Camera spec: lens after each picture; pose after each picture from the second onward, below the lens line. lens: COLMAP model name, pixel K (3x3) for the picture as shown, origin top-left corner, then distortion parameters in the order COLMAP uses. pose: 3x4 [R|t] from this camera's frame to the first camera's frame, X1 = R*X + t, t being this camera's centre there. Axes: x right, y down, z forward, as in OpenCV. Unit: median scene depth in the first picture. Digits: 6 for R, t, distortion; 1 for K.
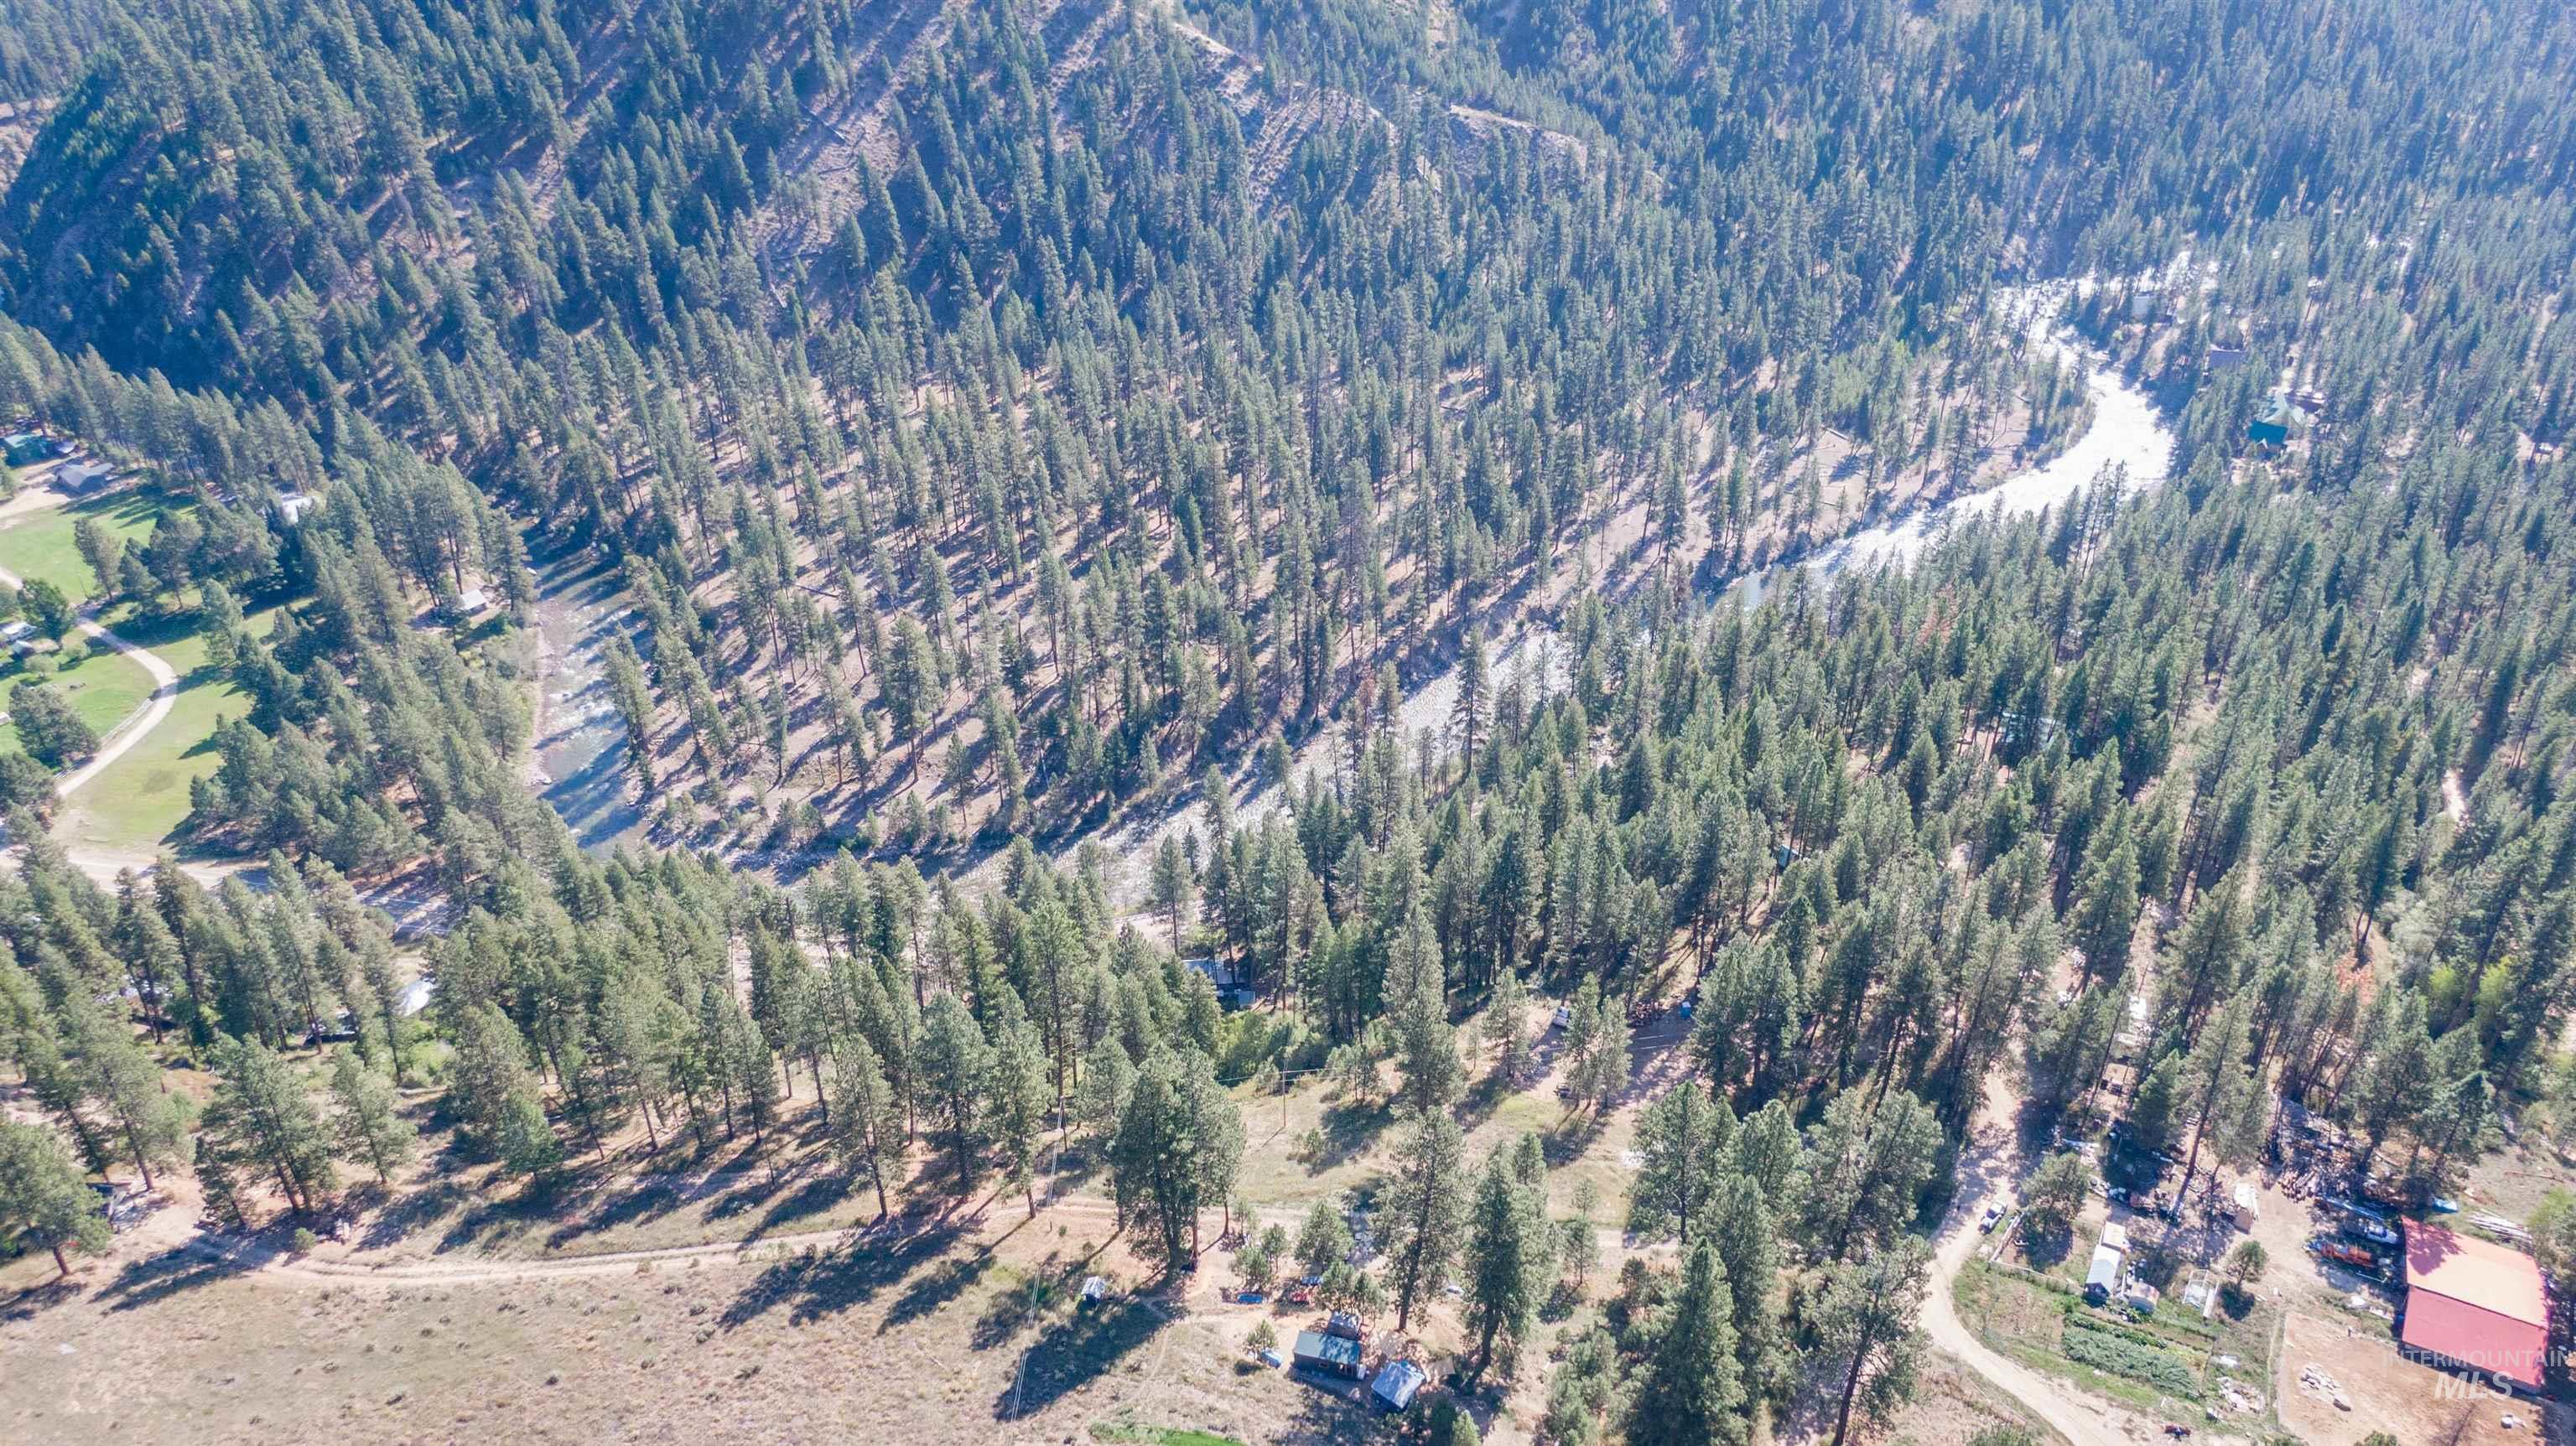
lens RADIAL K [[1819.0, 0, 1306.6], [0, 1819.0, 721.6], [0, 0, 1]] dist [0.022022, -0.040219]
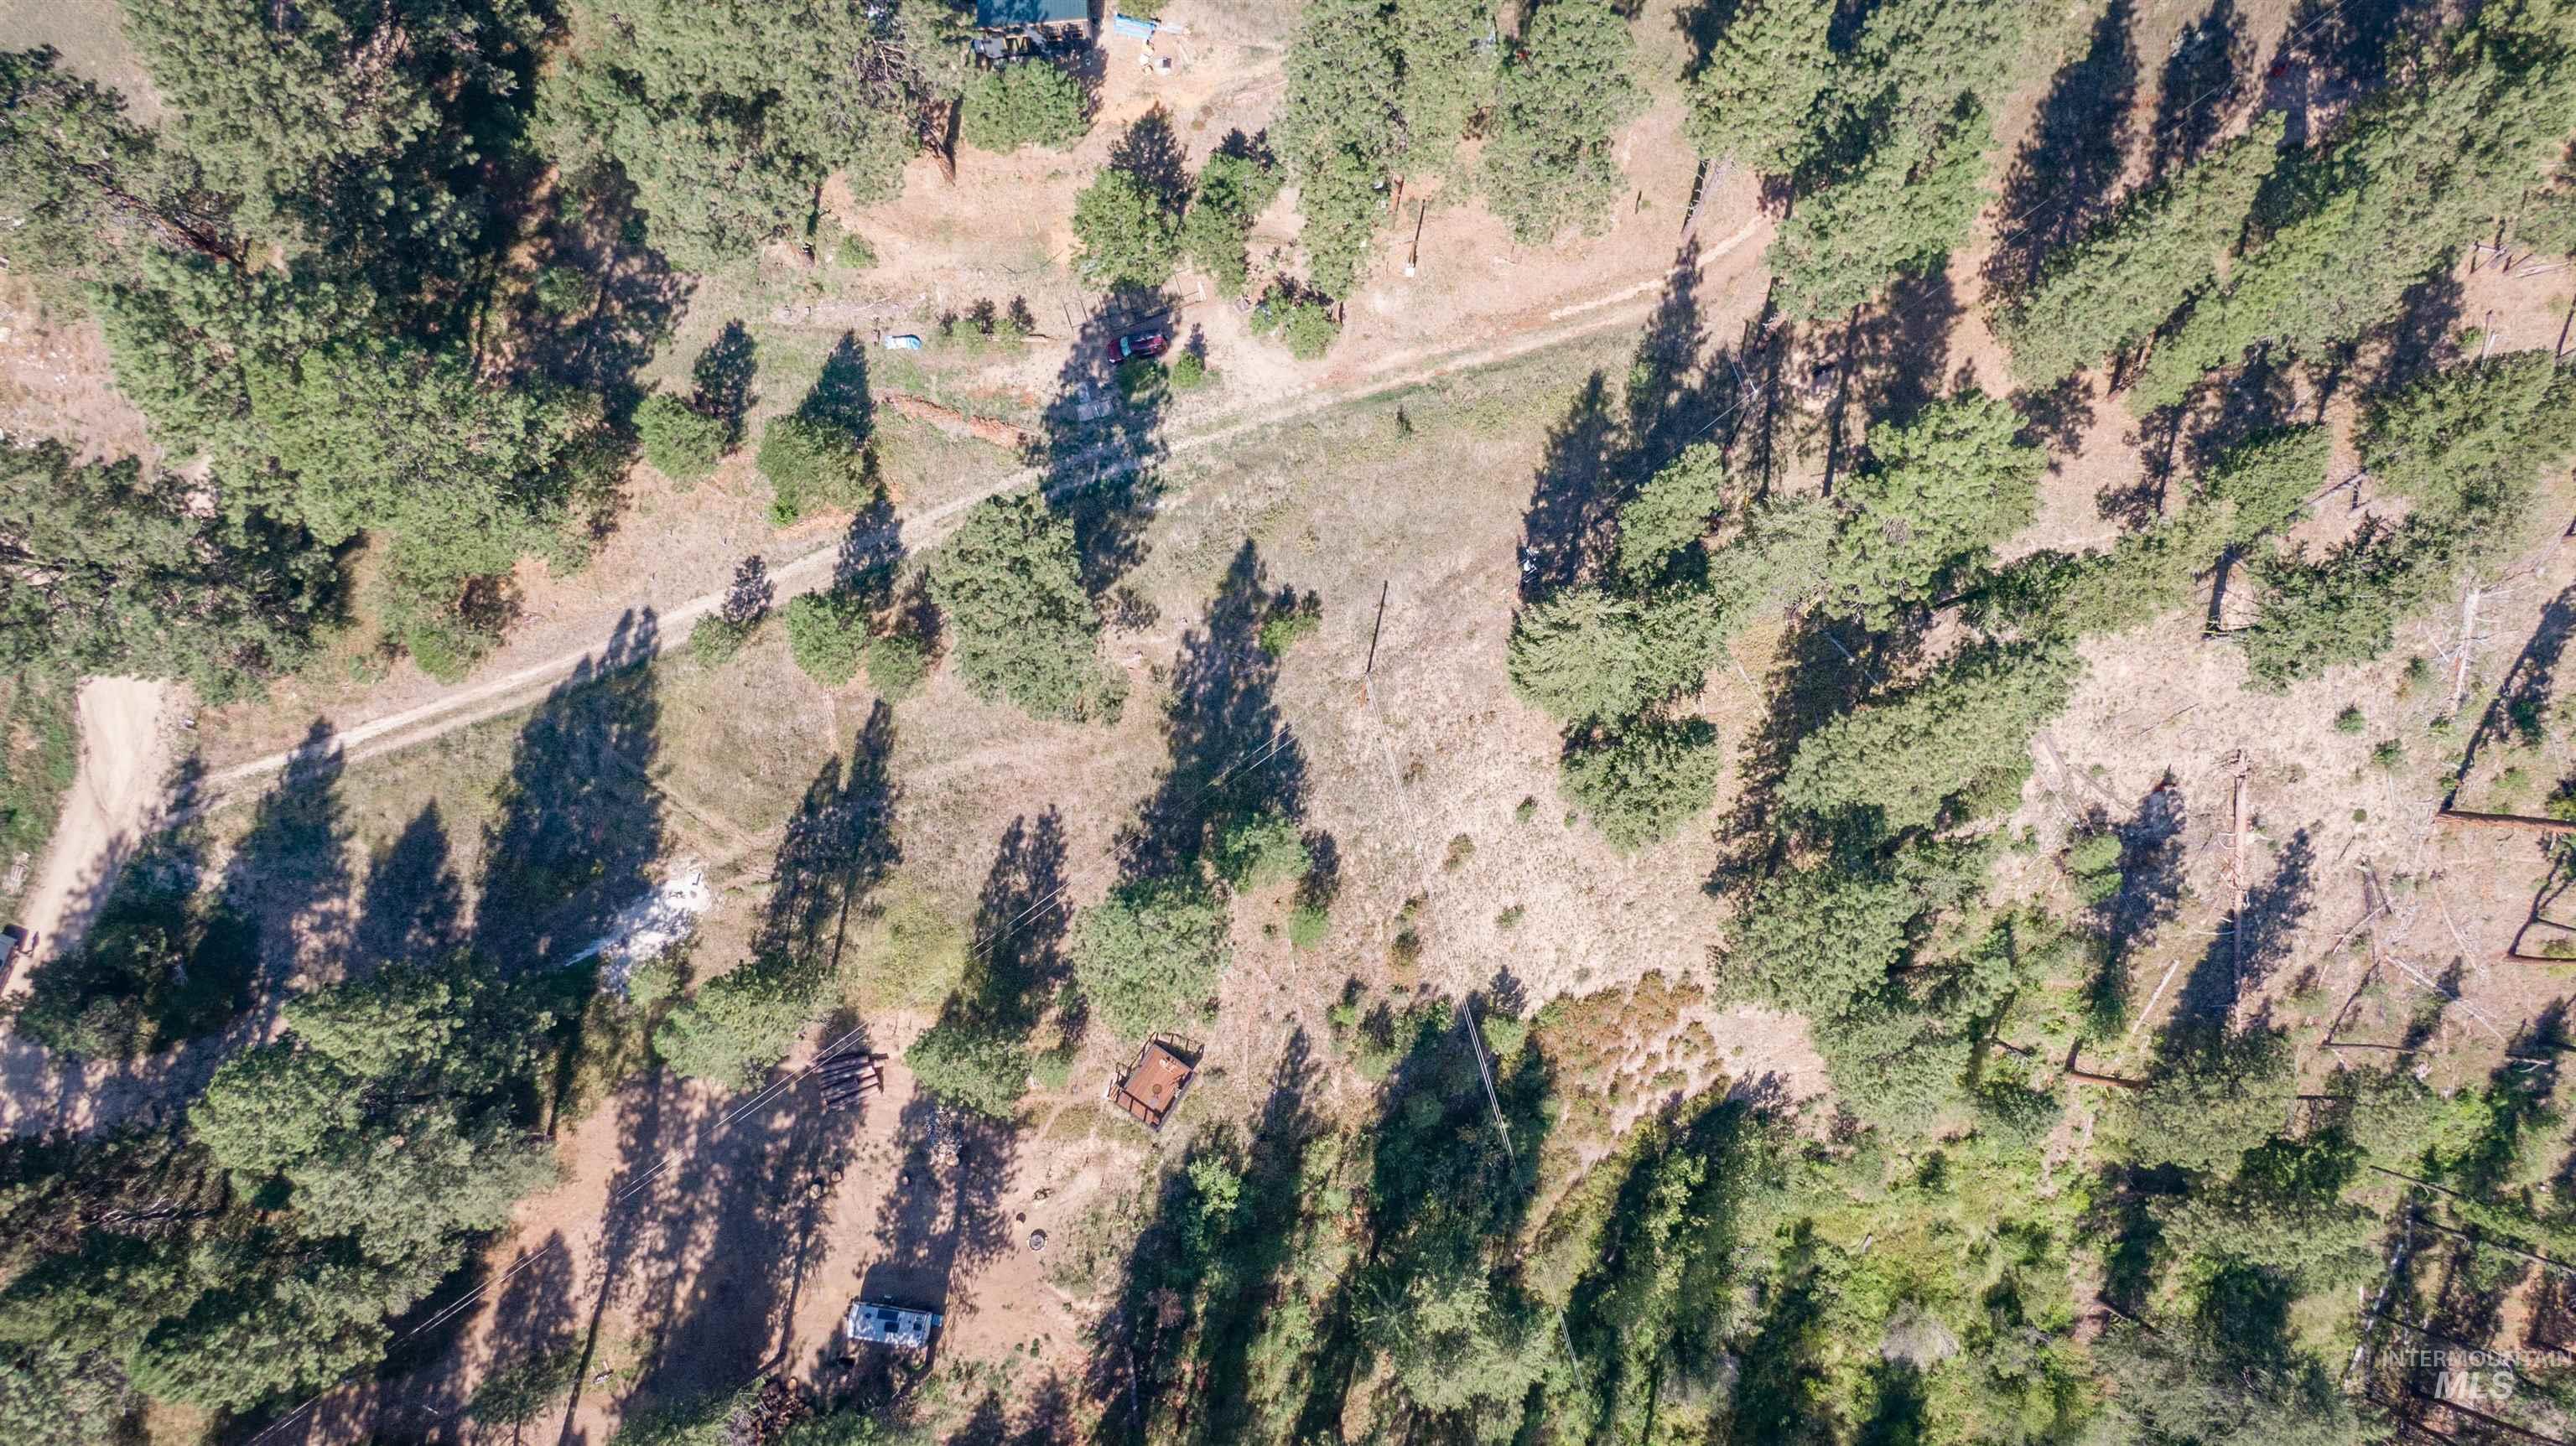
lens RADIAL K [[1819.0, 0, 1325.3], [0, 1819.0, 724.0], [0, 0, 1]] dist [0.022022, -0.040219]
pose [[-0.940112, 0.336413, -0.054917, 0.016061], [-0.169527, -0.321679, 0.931549, -0.144936], [0.295719, 0.885070, 0.359445, 0.505324]]
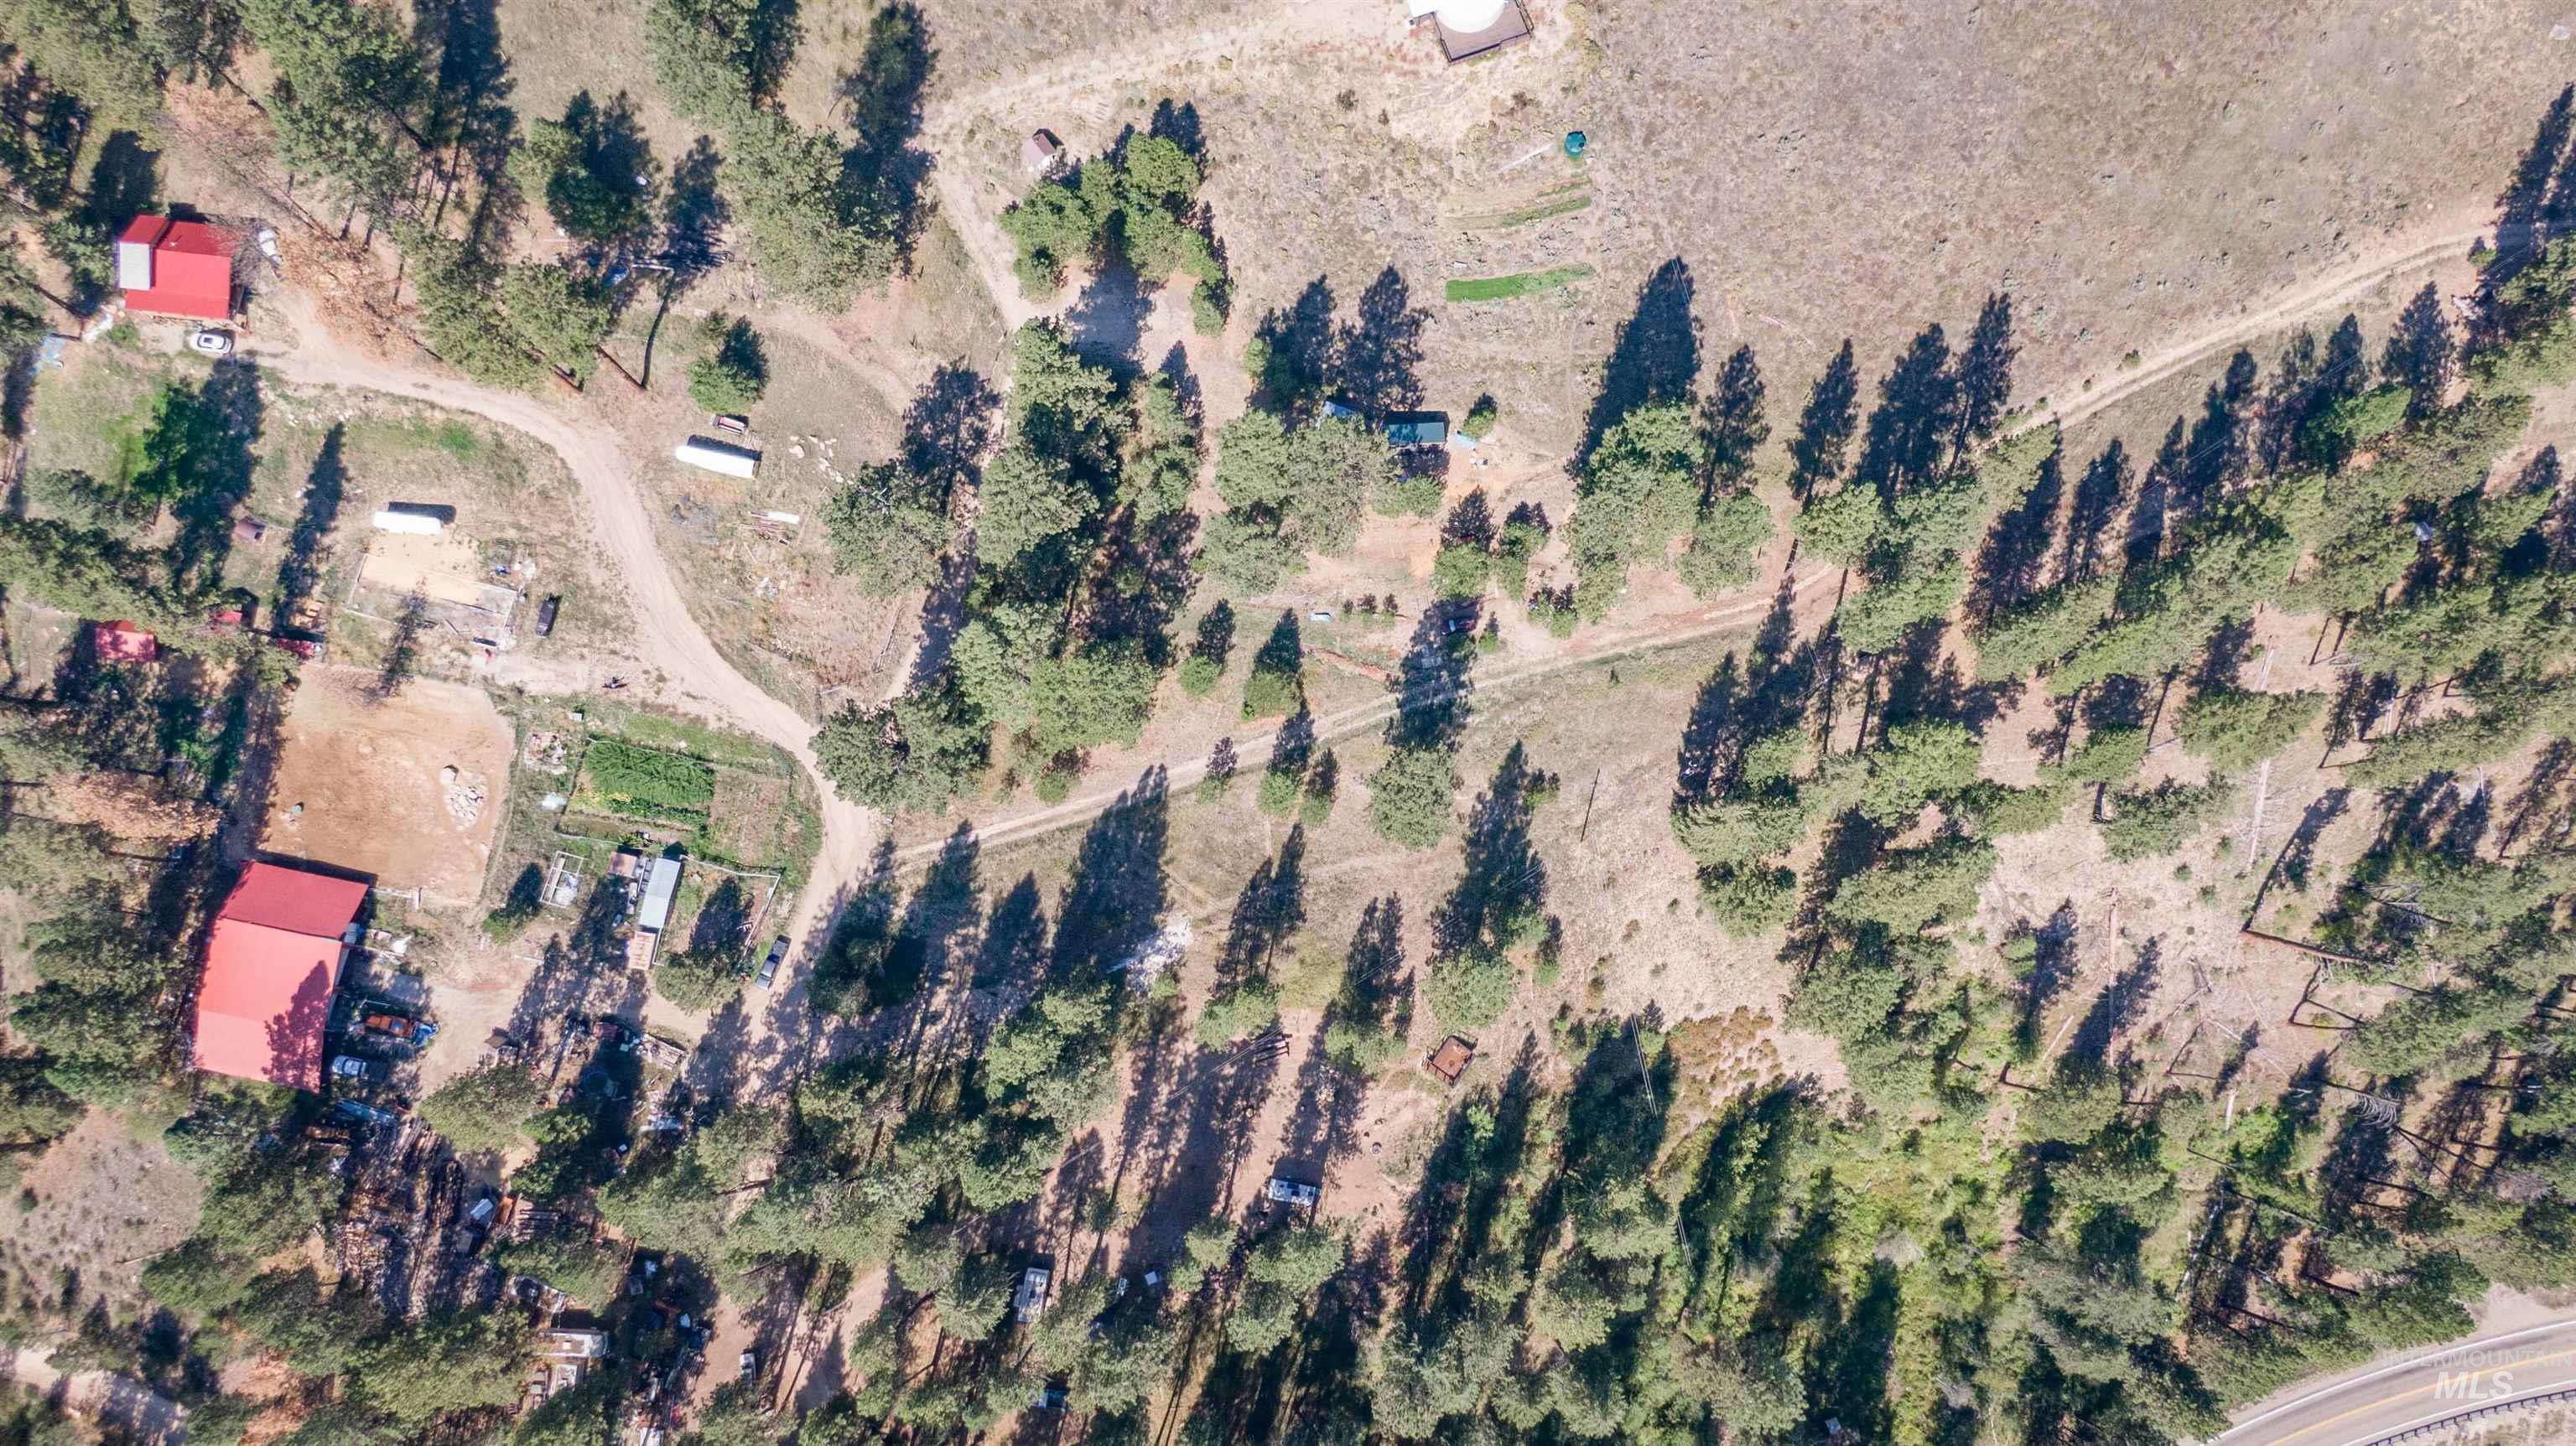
lens RADIAL K [[1819.0, 0, 1305.6], [0, 1819.0, 721.5], [0, 0, 1]] dist [0.022022, -0.040219]
pose [[-0.955292, 0.293673, -0.034254, 0.074109], [-0.134787, -0.329451, 0.934502, -0.318905], [0.263153, 0.897340, 0.354306, 0.381406]]
